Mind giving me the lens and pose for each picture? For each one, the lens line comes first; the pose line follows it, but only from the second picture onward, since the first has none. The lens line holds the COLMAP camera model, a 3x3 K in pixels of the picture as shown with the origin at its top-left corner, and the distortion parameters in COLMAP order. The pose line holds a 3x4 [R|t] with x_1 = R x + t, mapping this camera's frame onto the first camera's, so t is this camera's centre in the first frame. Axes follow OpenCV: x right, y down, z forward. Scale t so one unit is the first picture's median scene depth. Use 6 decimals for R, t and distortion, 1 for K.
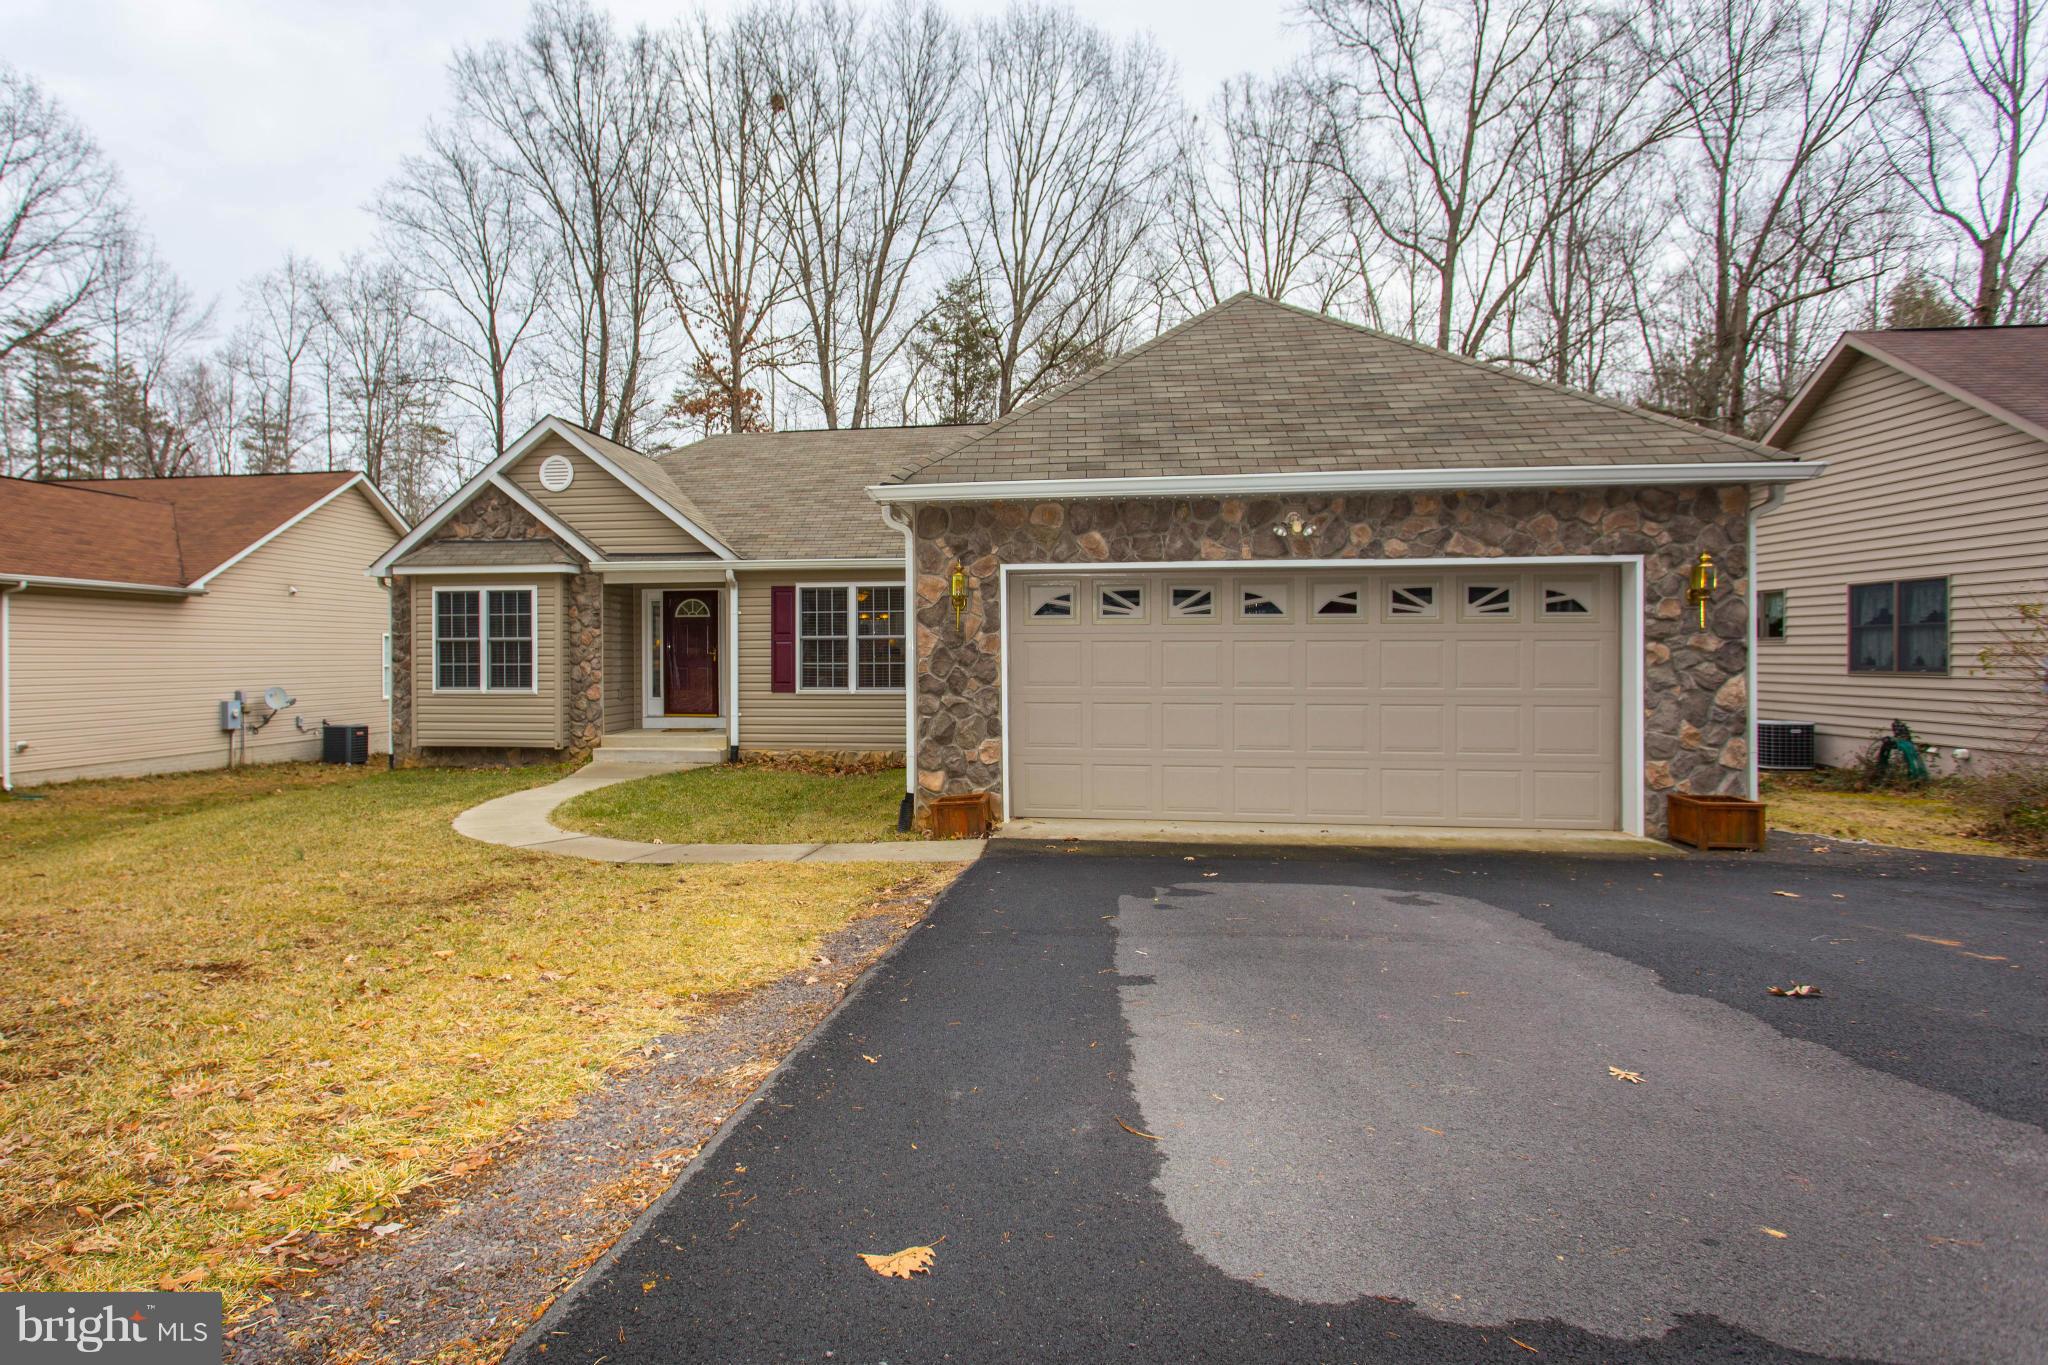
lens RADIAL K [[1151.6, 0, 1073.8], [0, 1151.6, 679.0], [0, 0, 1]] dist [-0.003603, -0.003915]
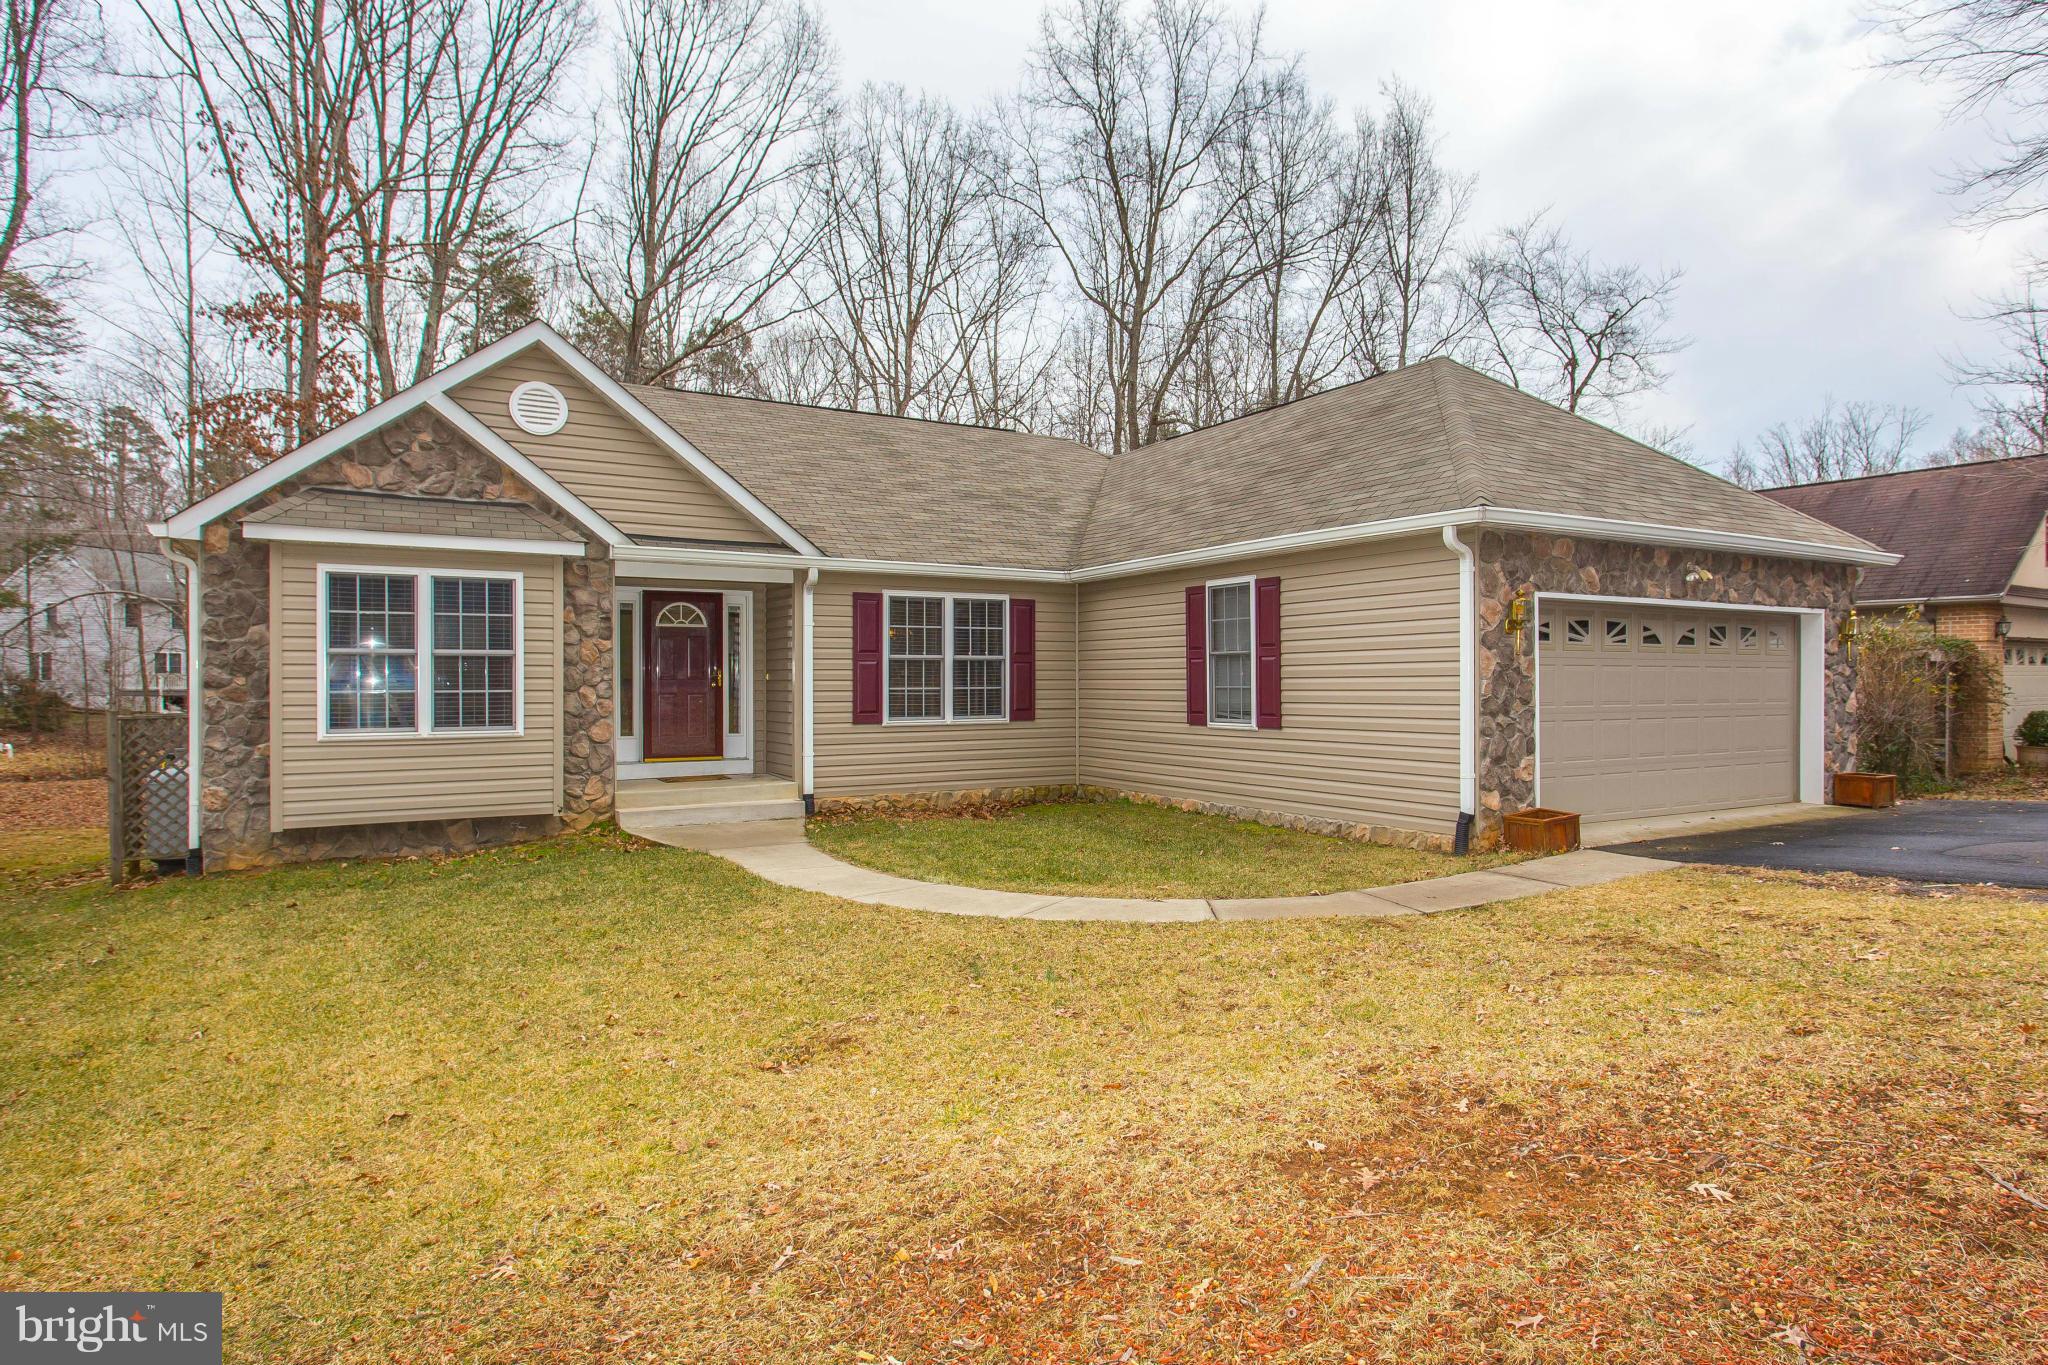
lens RADIAL K [[1168.8, 0, 1026.0], [0, 1168.8, 701.2], [0, 0, 1]] dist [0.003790, 0.000106]
pose [[0.762897, -0.010355, 0.646437, -0.695421], [0.013234, 0.999912, 0.000399, -0.003445], [-0.646385, 0.008250, 0.762967, 0.300862]]
